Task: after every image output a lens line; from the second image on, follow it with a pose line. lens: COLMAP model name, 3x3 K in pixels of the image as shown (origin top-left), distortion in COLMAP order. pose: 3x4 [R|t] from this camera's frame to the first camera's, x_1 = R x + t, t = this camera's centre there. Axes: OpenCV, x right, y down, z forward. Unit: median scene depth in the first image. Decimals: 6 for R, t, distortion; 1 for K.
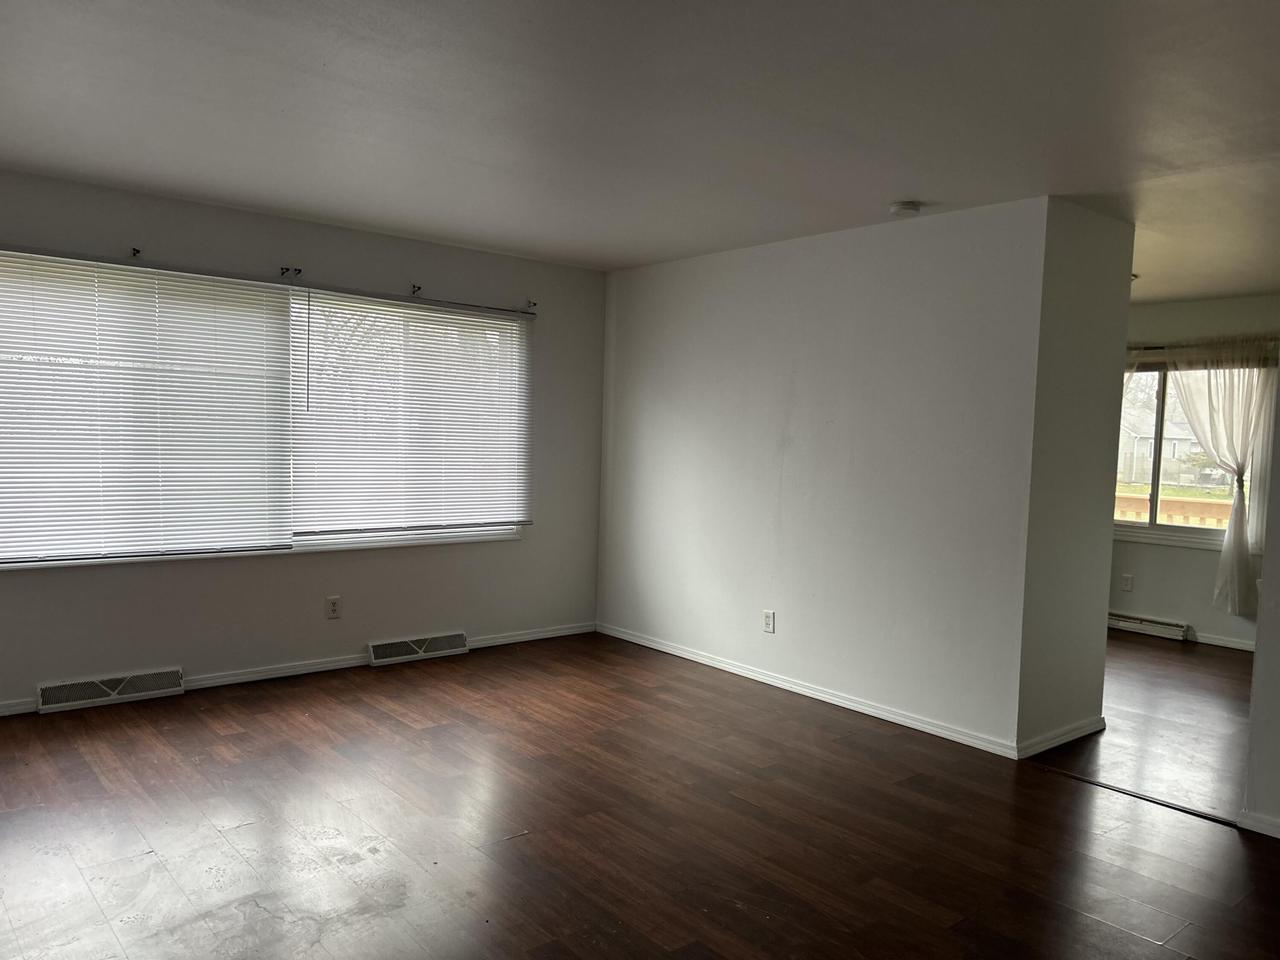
lens RADIAL K [[941.3, 0, 640.0], [0, 941.3, 480.0], [0, 0, 1]] dist [-0.002044, -0.001105]
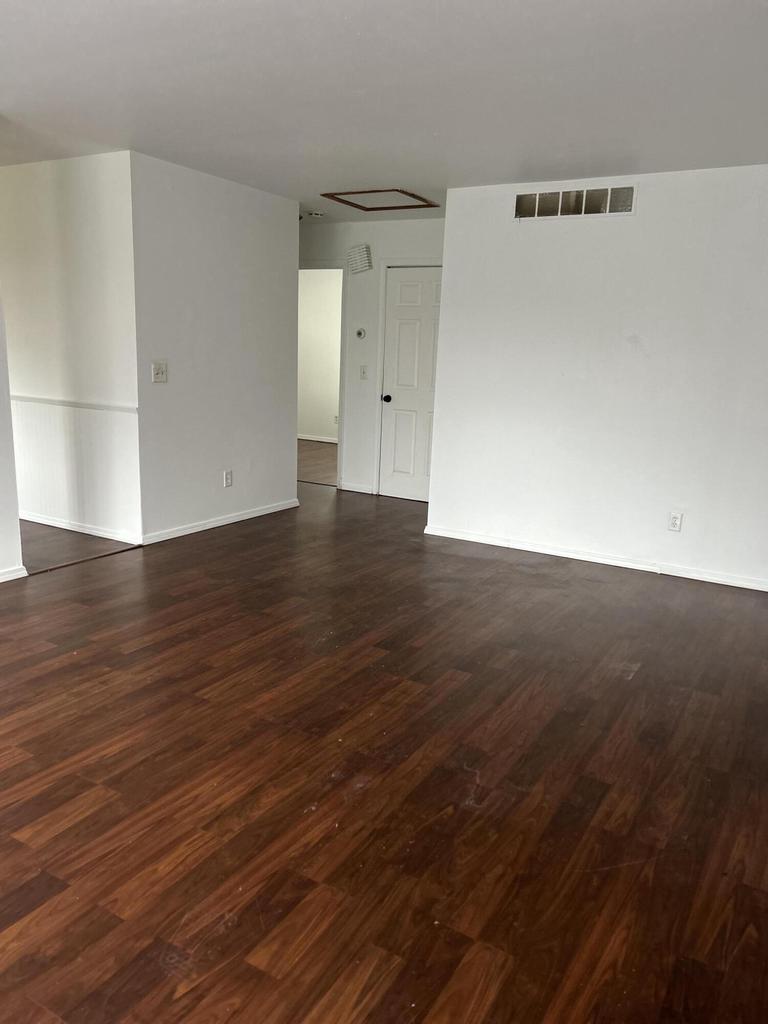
lens RADIAL K [[753.1, 0, 384.0], [0, 753.1, 512.0], [0, 0, 1]] dist [-0.002044, -0.001105]
pose [[-0.323905, -0.250050, 0.912448, -0.613597], [-0.002666, 0.964678, 0.263417, -0.057874], [-0.946086, 0.082889, -0.313131, 0.750734]]
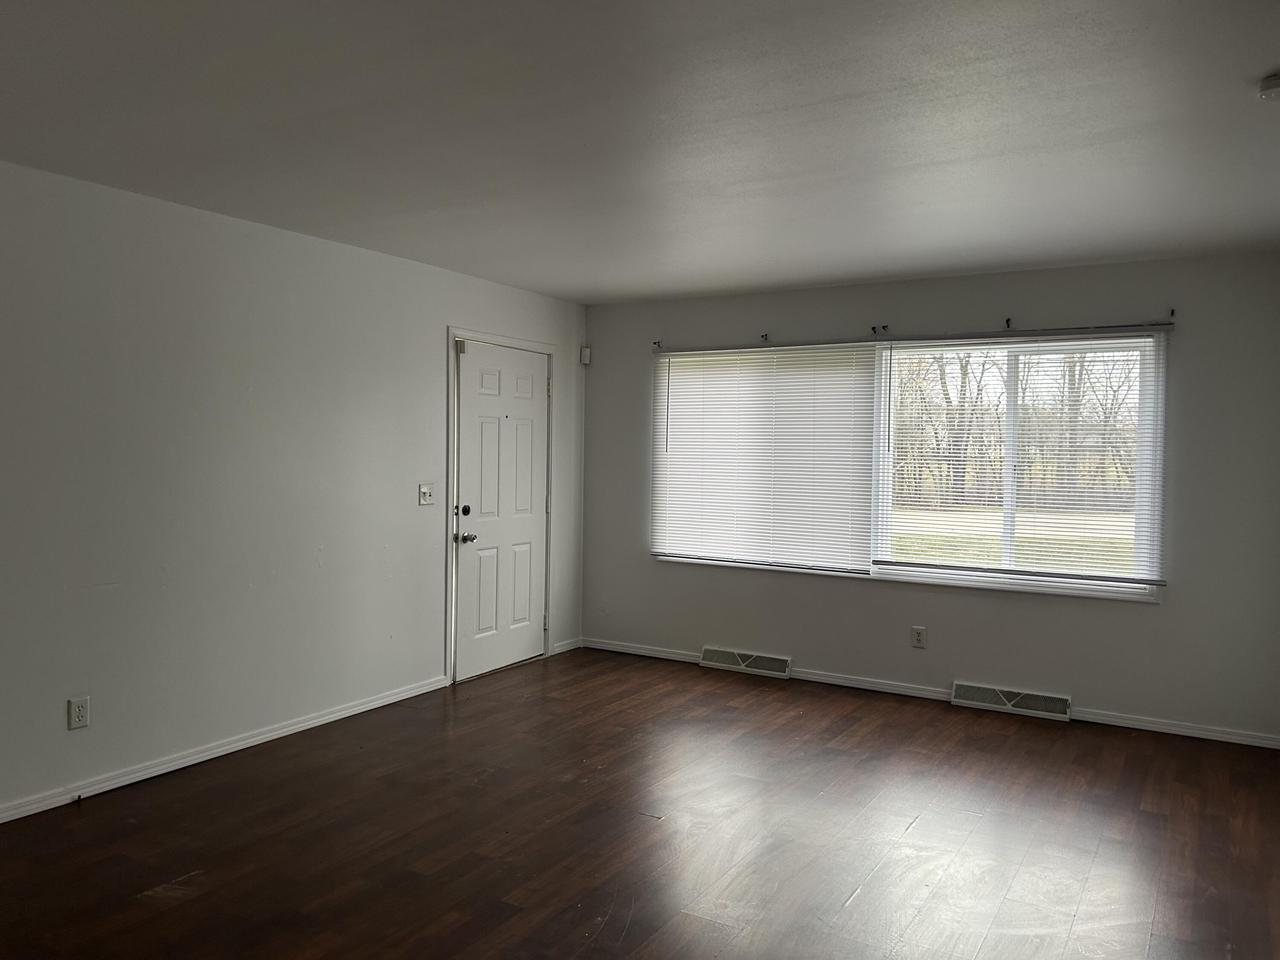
lens RADIAL K [[941.3, 0, 640.0], [0, 941.3, 480.0], [0, 0, 1]] dist [-0.002044, -0.001105]
pose [[0.310511, 0.008917, -0.950528, 0.650523], [-0.046419, 0.998905, -0.005793, -0.022440], [0.949436, 0.045921, 0.310585, 0.405839]]
